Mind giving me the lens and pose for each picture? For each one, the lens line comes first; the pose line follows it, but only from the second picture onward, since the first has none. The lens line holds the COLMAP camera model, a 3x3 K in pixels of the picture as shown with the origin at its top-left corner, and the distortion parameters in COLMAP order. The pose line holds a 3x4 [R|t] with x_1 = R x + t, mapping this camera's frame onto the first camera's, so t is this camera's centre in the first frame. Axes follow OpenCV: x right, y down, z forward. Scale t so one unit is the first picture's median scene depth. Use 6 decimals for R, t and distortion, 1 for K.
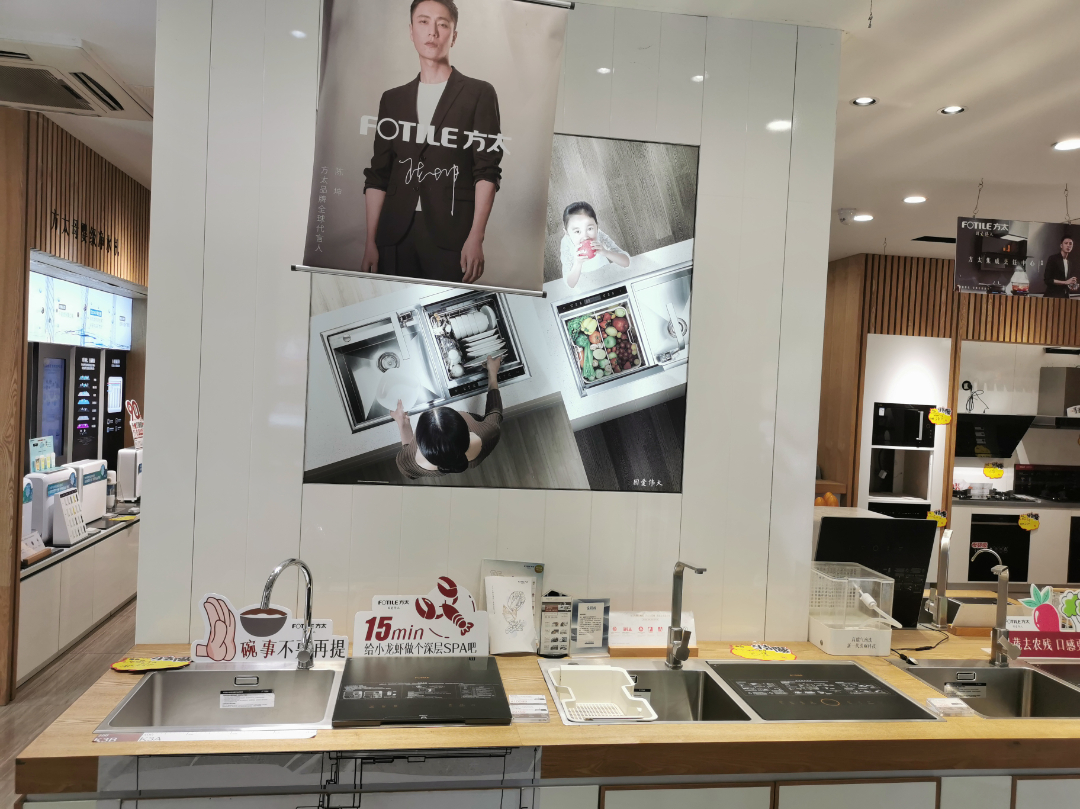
lens RADIAL K [[837.6, 0, 540.0], [0, 837.6, 404.5], [0, 0, 1]] dist [0.029610, 0.001664]
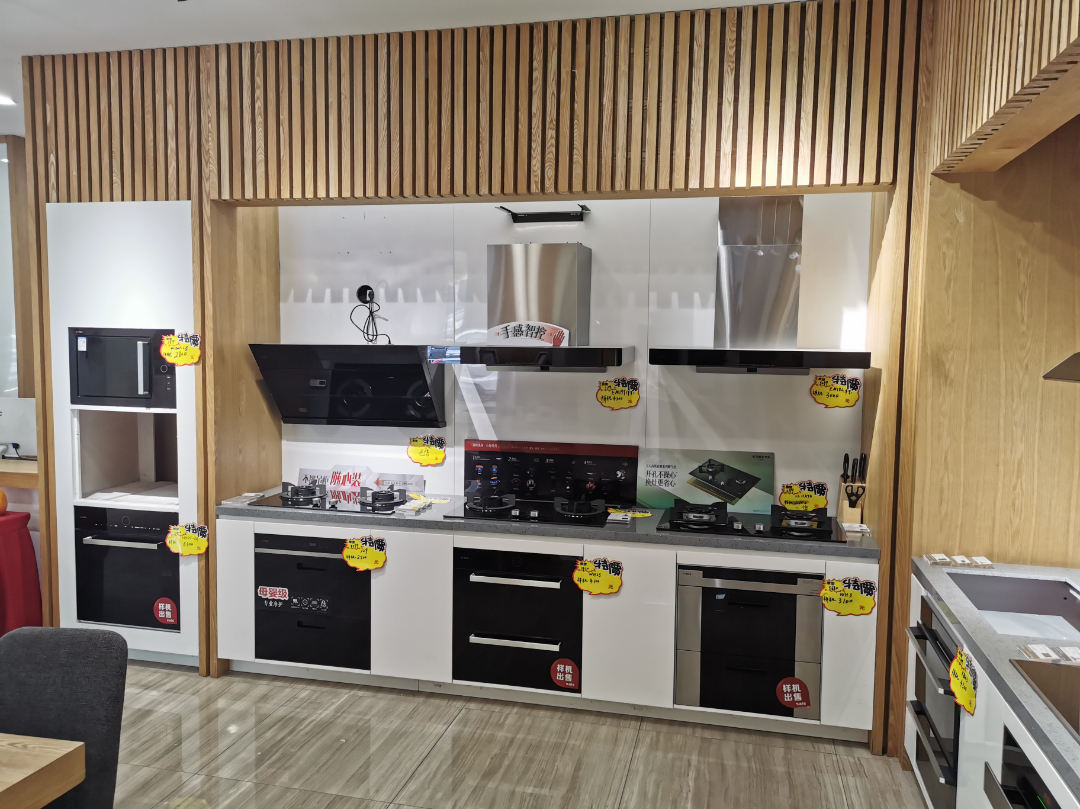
lens RADIAL K [[837.6, 0, 540.0], [0, 837.6, 404.5], [0, 0, 1]] dist [0.029610, 0.001664]
pose [[0.924331, -0.003878, -0.381571, 0.886872], [0.019758, 0.999093, 0.037709, 0.032957], [0.381079, -0.042395, 0.923570, 0.591486]]
